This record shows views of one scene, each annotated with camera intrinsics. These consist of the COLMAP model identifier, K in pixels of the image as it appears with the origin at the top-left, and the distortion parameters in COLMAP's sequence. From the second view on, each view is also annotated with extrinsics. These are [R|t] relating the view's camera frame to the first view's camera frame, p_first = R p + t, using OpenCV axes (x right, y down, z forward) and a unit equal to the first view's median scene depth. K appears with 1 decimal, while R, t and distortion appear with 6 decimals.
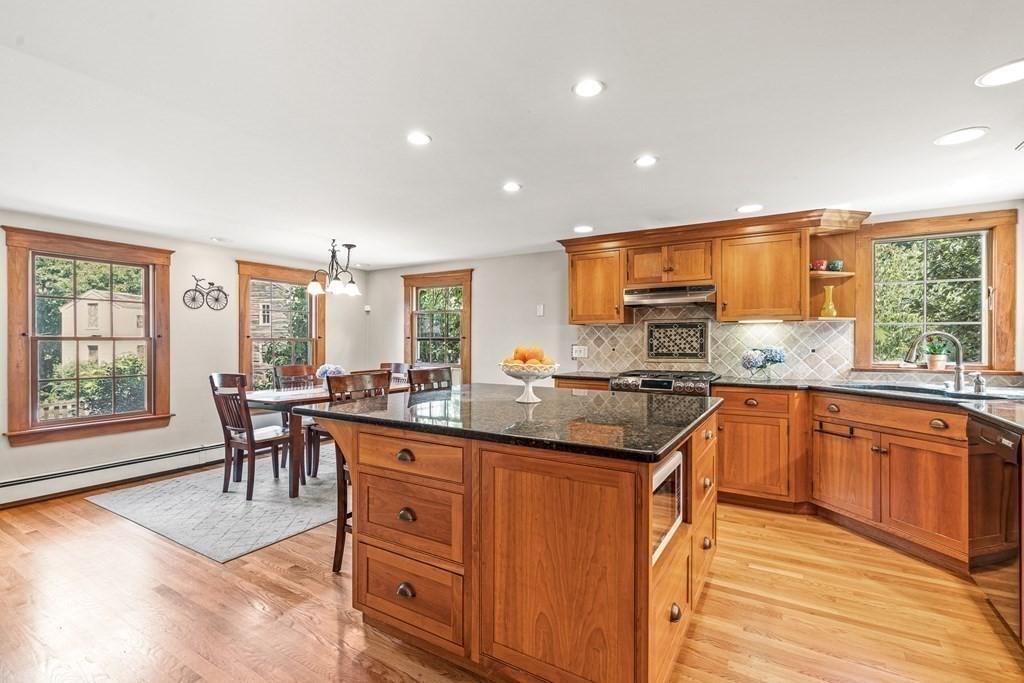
lens RADIAL K [[466.6, 0, 512.7], [0, 466.6, 342.4], [0, 0, 1]] dist [-0.001443, -0.000037]
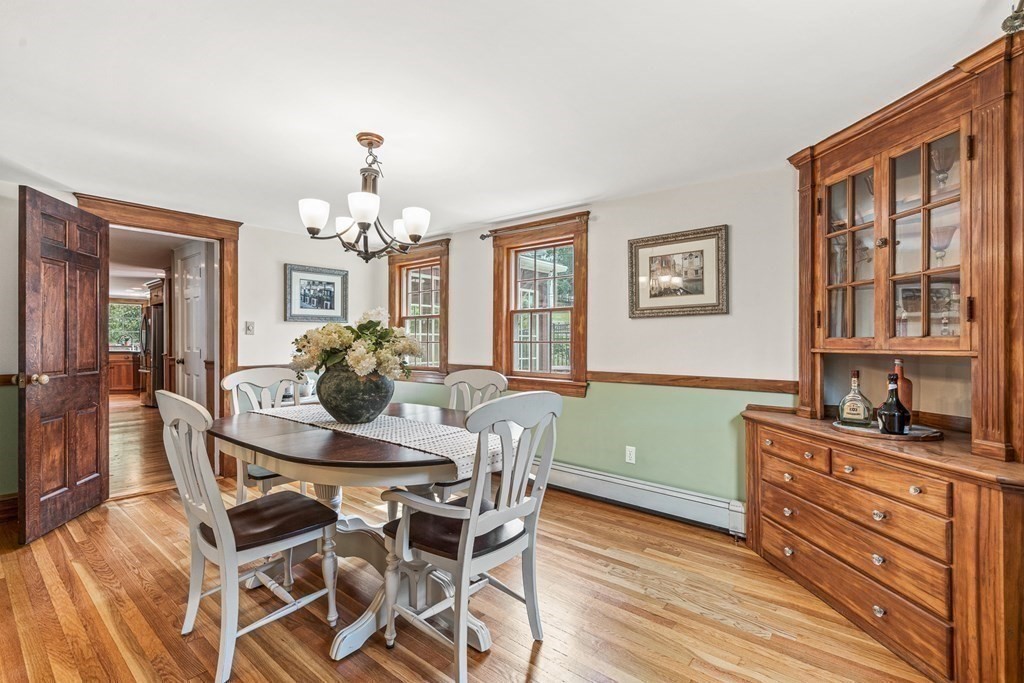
lens RADIAL K [[466.6, 0, 512.7], [0, 466.6, 342.4], [0, 0, 1]] dist [-0.001443, -0.000037]
pose [[0.158138, -0.000189, 0.987417, -1.751520], [0.003975, 0.999992, -0.000445, 0.042806], [-0.987409, 0.003996, 0.158138, -2.027713]]
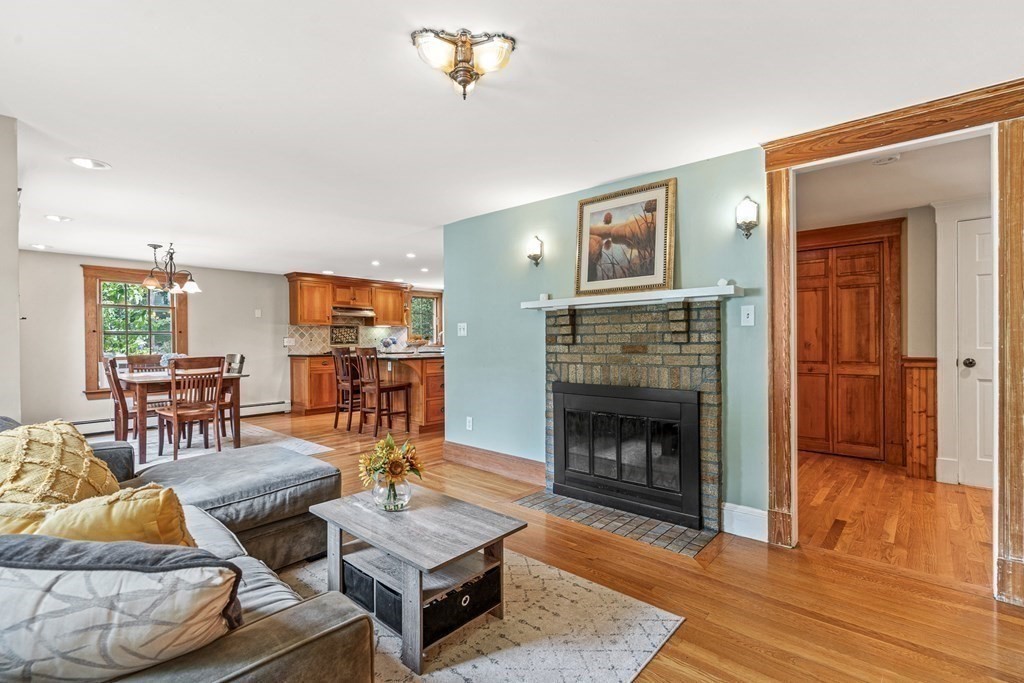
lens RADIAL K [[466.6, 0, 512.7], [0, 466.6, 342.4], [0, 0, 1]] dist [-0.001443, -0.000037]
pose [[0.190849, -0.005676, 0.981603, -1.673658], [0.014048, 0.999897, 0.003051, 0.036586], [-0.981519, 0.013207, 0.190909, -0.047136]]
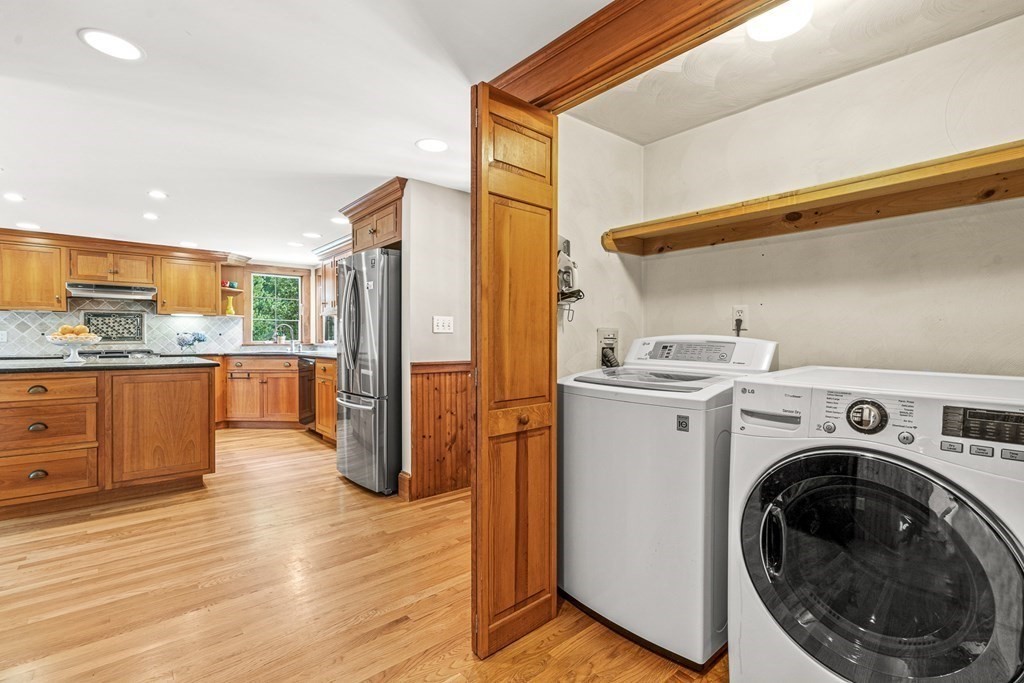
lens RADIAL K [[466.6, 0, 512.7], [0, 466.6, 342.4], [0, 0, 1]] dist [-0.001443, -0.000037]
pose [[0.317910, -0.007709, 0.948090, -0.615162], [0.002099, 0.999970, 0.007427, 0.037229], [-0.948119, -0.000371, 0.317917, -0.525765]]
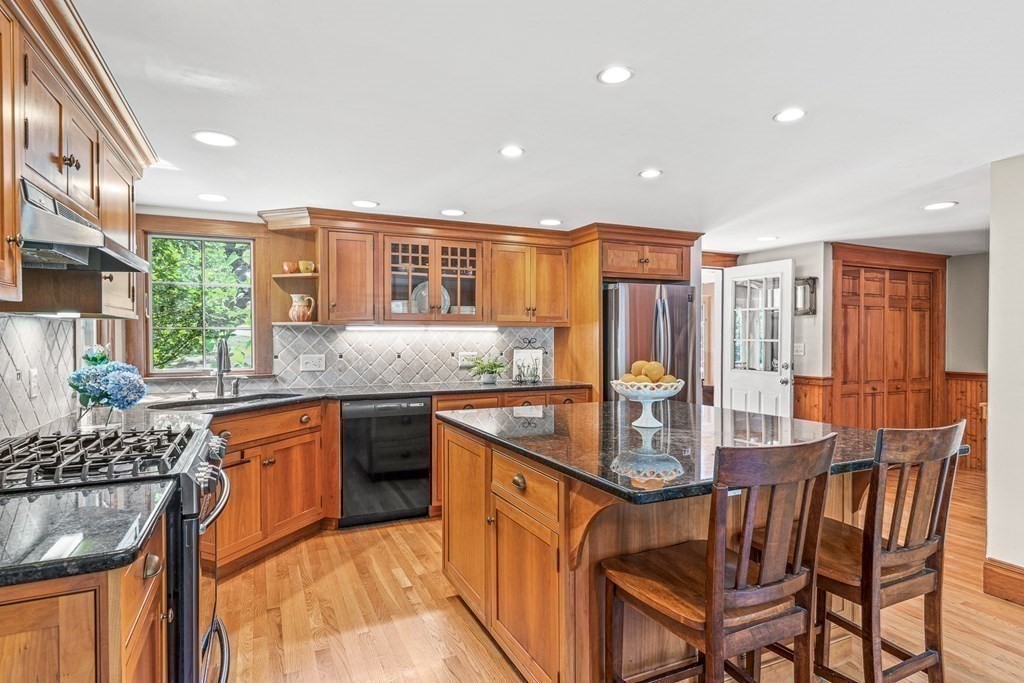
lens RADIAL K [[551.9, 0, 512.0], [0, 551.9, 341.5], [0, 0, 1]] dist [-0.001520, -0.000400]
pose [[-0.827614, -0.006189, 0.561264, -0.212666], [0.002093, 0.999898, 0.014113, -0.027051], [-0.561294, 0.012855, -0.827517, 1.303085]]
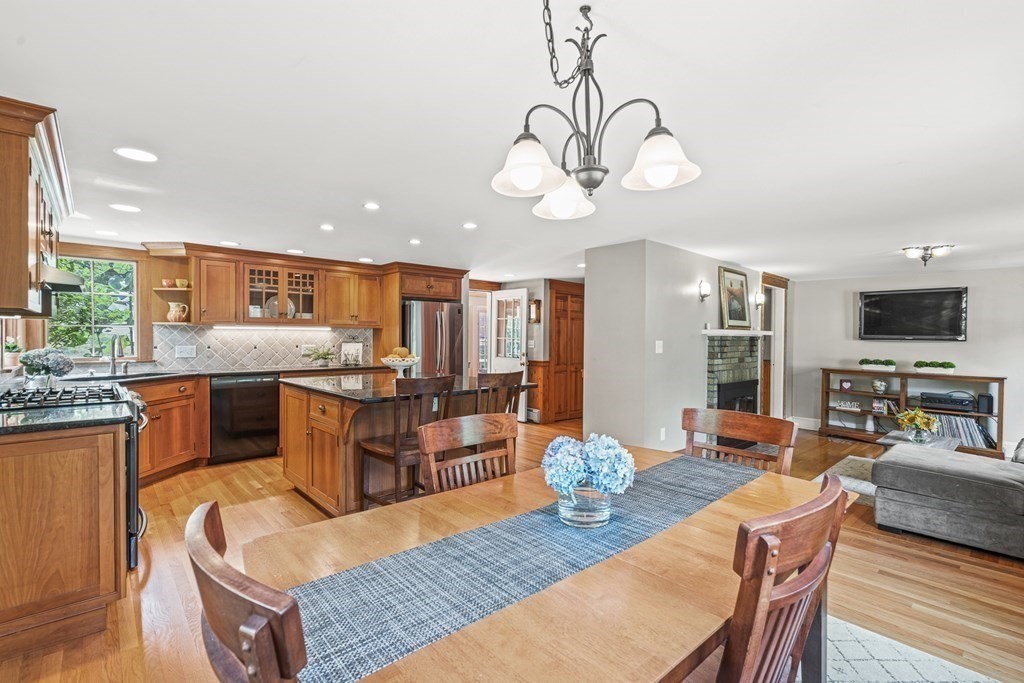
lens RADIAL K [[466.6, 0, 512.7], [0, 466.6, 342.4], [0, 0, 1]] dist [-0.001443, -0.000037]
pose [[-0.955713, -0.012900, 0.294018, -0.529347], [-0.008052, 0.999811, 0.017691, -0.025853], [-0.294191, 0.014540, -0.955636, 1.600703]]
